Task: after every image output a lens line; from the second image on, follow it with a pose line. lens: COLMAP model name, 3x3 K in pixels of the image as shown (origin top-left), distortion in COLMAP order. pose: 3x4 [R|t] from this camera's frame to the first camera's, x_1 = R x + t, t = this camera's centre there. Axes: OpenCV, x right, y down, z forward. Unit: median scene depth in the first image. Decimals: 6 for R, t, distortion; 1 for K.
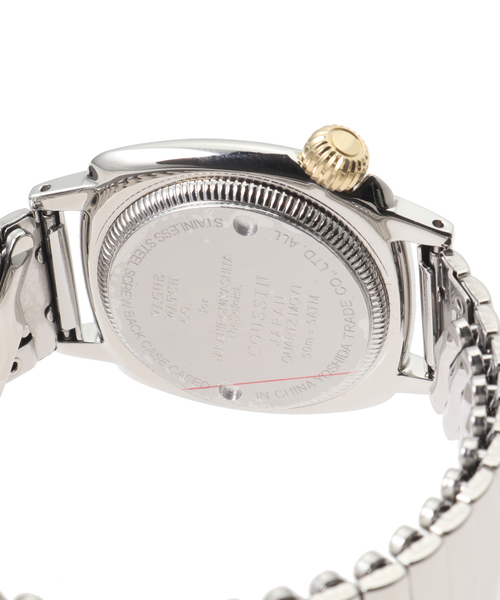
lens RADIAL K [[1742.4, 0, 250.0], [0, 1742.4, 300.0], [0, 0, 1]] dist [-0.106503, -0.542308]
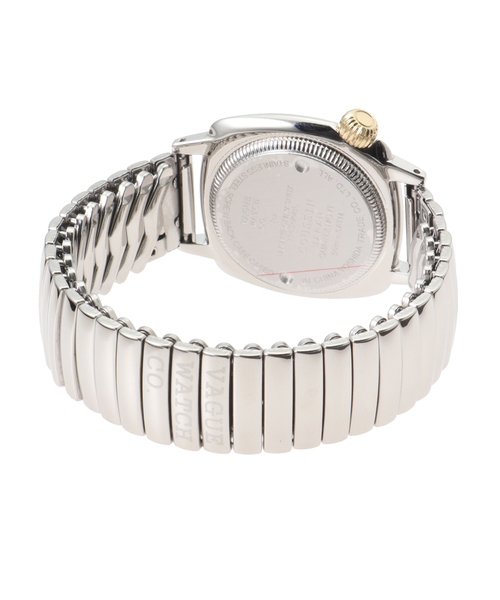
lens RADIAL K [[1742.4, 0, 250.0], [0, 1742.4, 300.0], [0, 0, 1]] dist [-0.106503, -0.542308]
pose [[0.997324, 0.064407, -0.034605, 0.013101], [-0.066035, 0.996653, -0.048185, 0.164026], [0.031386, 0.050341, 0.998239, -0.644511]]
